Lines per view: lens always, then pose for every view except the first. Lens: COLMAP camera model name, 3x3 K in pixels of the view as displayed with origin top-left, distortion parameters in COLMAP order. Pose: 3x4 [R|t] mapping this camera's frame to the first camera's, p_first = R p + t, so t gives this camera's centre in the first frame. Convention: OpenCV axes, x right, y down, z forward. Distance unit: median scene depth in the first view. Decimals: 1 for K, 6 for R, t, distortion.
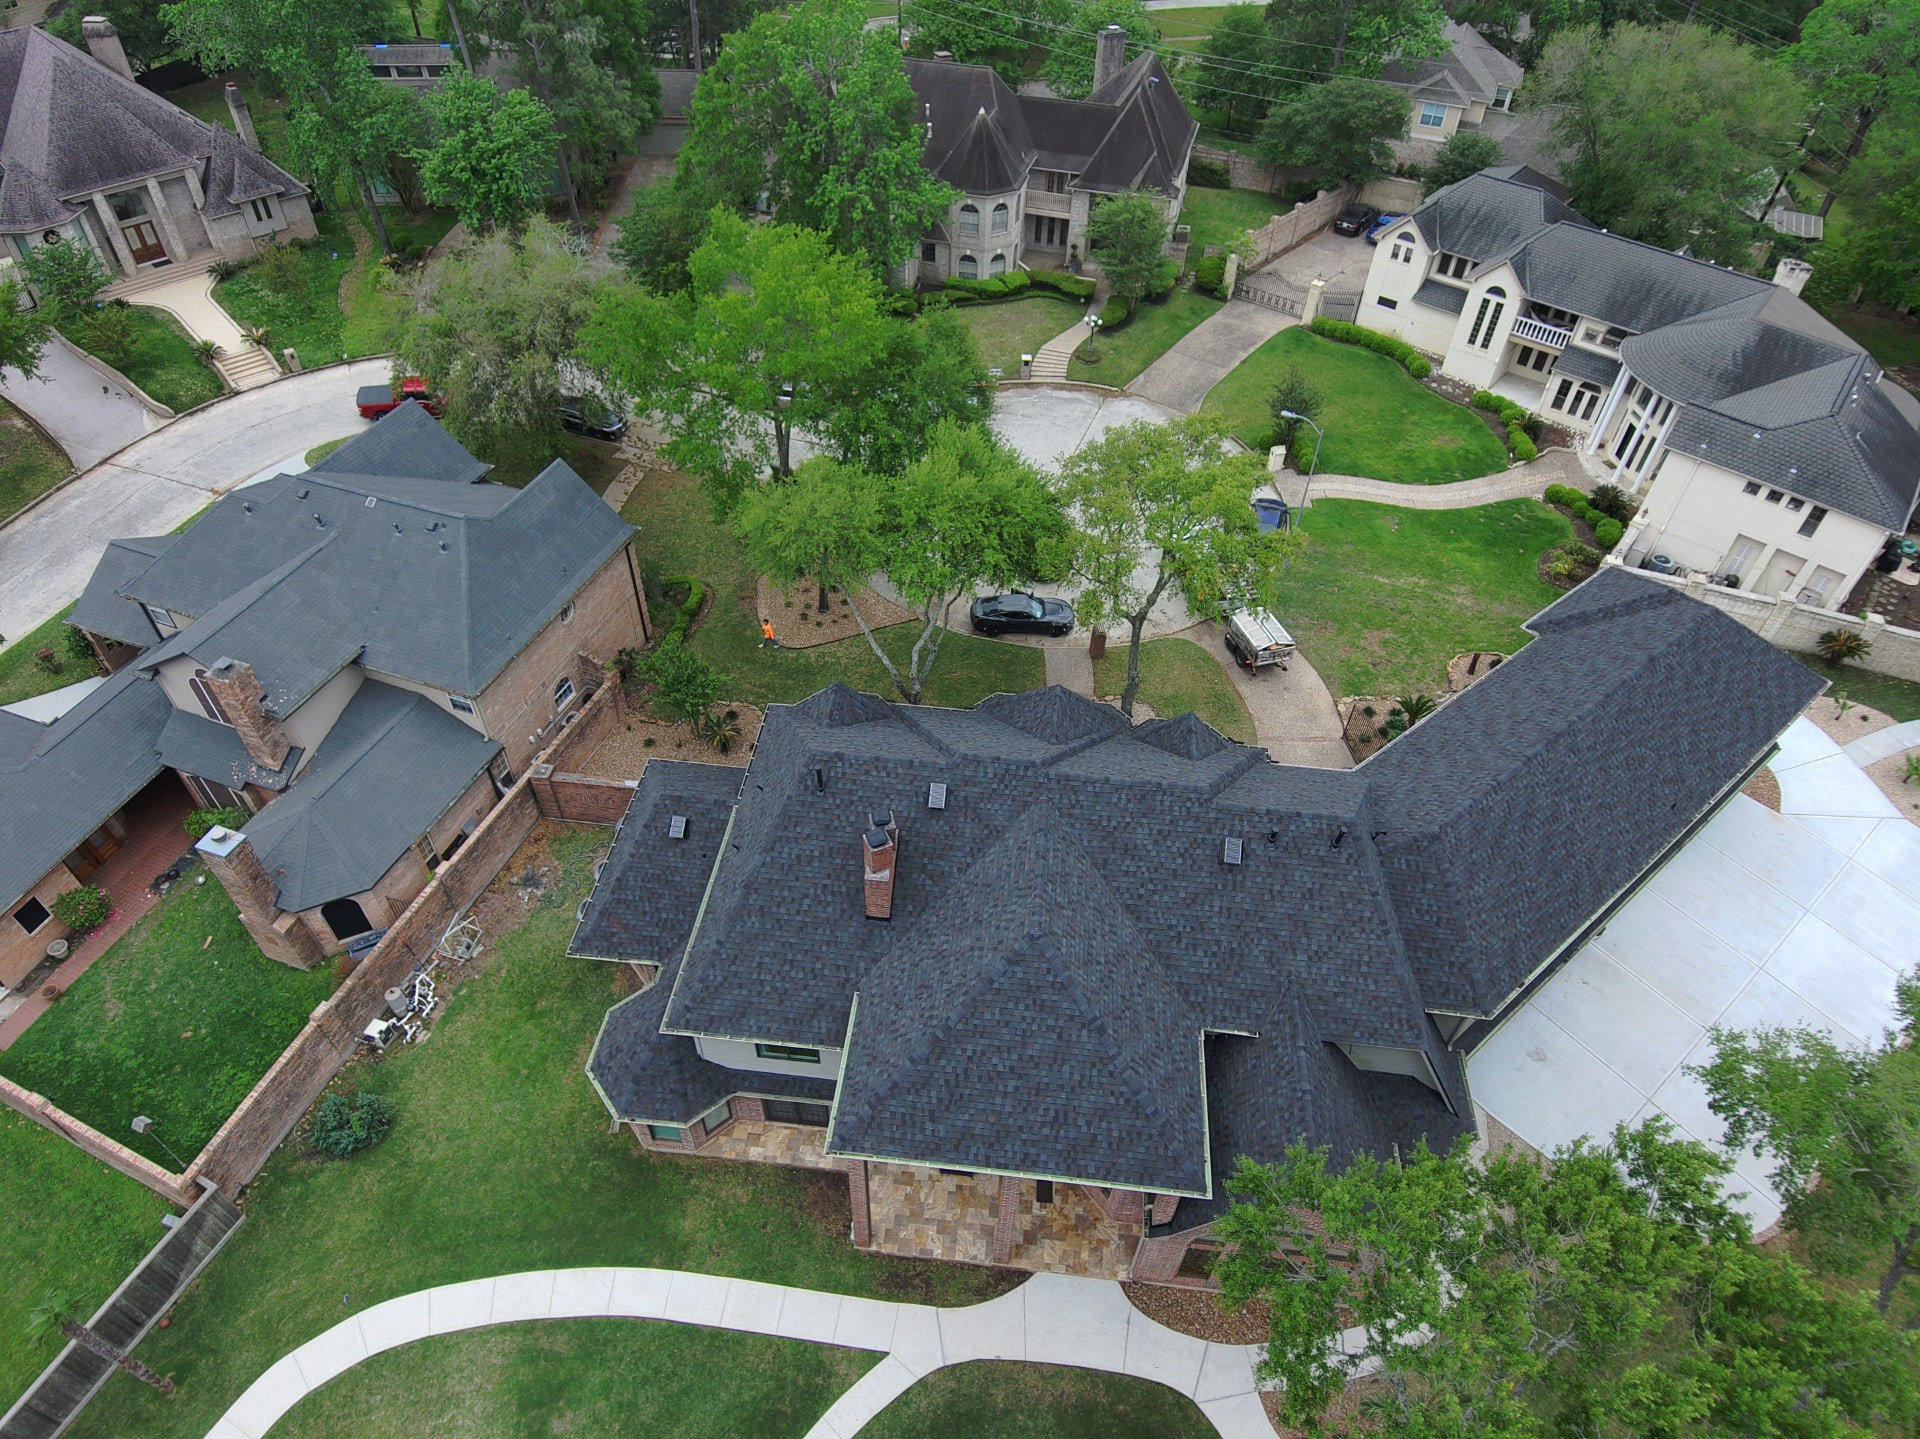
lens RADIAL K [[1145.9, 0, 960.0], [0, 1145.9, 719.5], [0, 0, 1]] dist [0.051404, -0.085996]
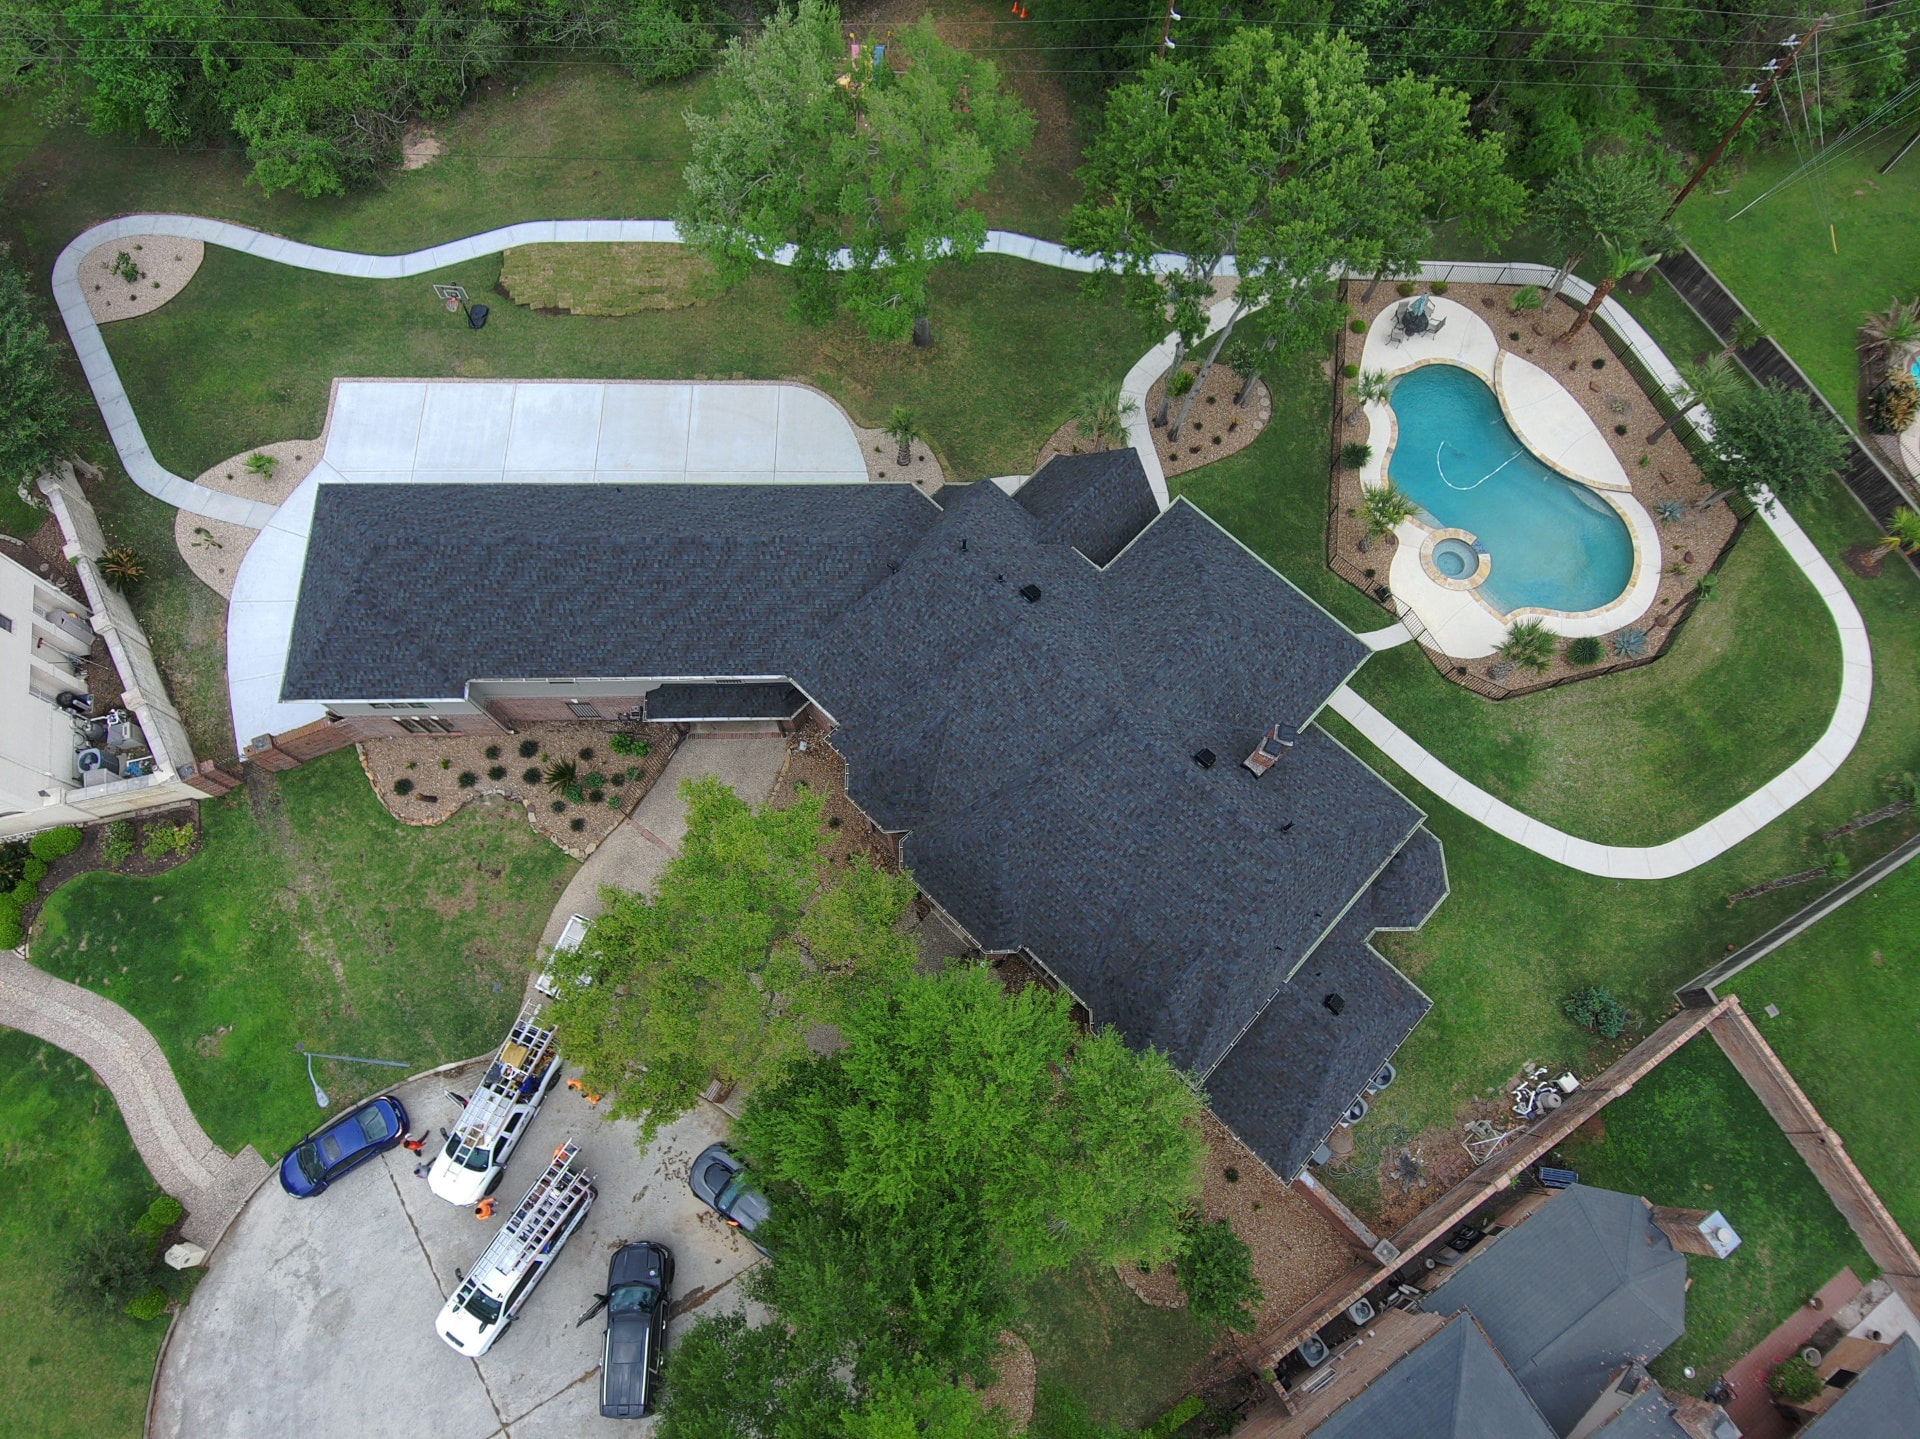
lens RADIAL K [[1145.9, 0, 960.0], [0, 1145.9, 719.5], [0, 0, 1]] dist [0.051404, -0.085996]
pose [[-0.789994, -0.591002, 0.163175, 0.006111], [0.398373, -0.292483, 0.869340, -0.654660], [-0.466056, 0.751778, 0.466499, 0.343246]]
